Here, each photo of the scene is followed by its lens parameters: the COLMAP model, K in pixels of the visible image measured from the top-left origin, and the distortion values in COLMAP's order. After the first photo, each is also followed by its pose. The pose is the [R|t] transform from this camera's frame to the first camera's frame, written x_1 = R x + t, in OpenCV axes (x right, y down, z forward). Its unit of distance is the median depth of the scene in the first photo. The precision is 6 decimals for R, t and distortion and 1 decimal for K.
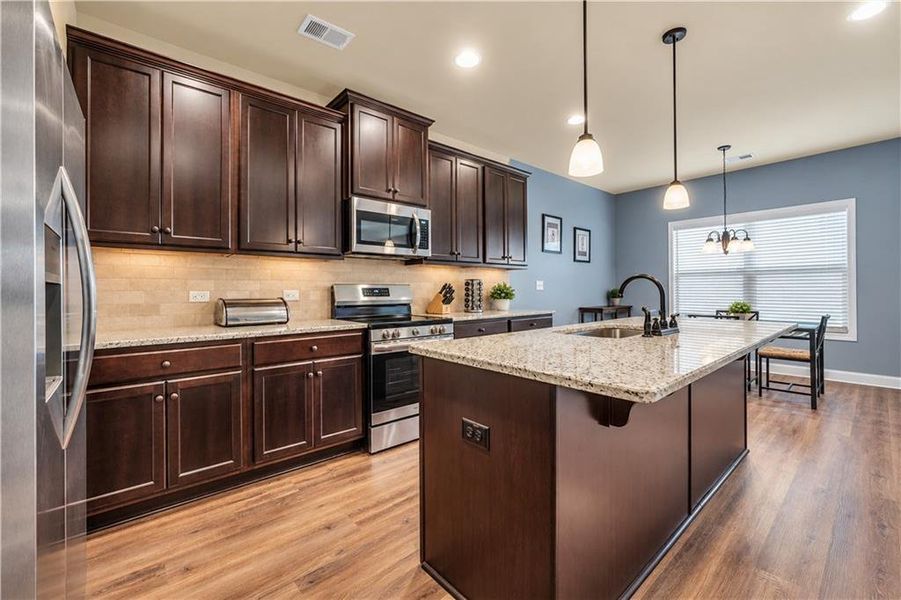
lens RADIAL K [[393.2, 0, 446.1], [0, 393.2, 291.8], [0, 0, 1]] dist [-0.001531, -0.000113]
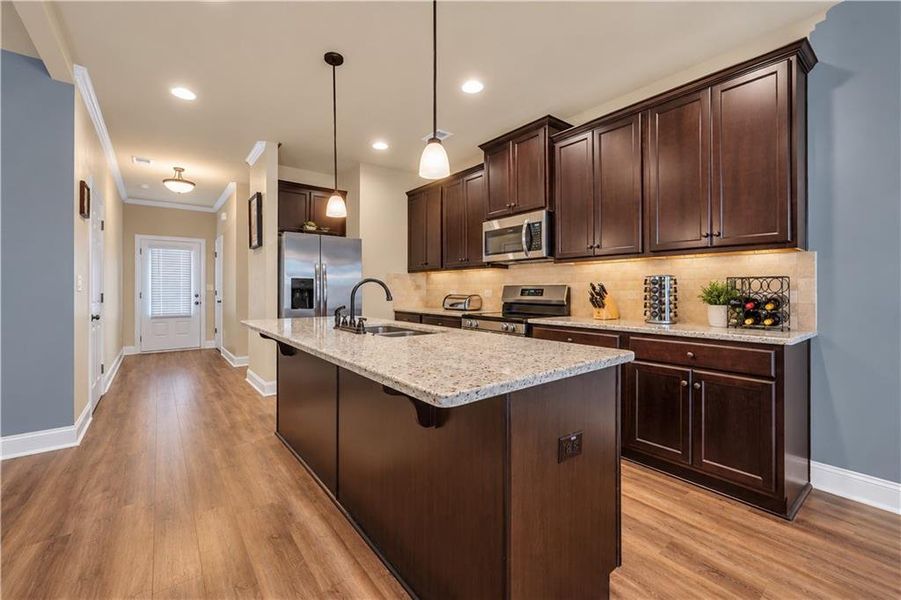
lens RADIAL K [[372.5, 0, 435.9], [0, 372.5, 291.5], [0, 0, 1]] dist [0.000389, 0.000047]
pose [[-0.083458, 0.009943, -0.996462, 0.928384], [-0.003460, 0.999941, 0.010267, -0.010997], [0.996505, 0.004305, -0.083418, 0.807814]]
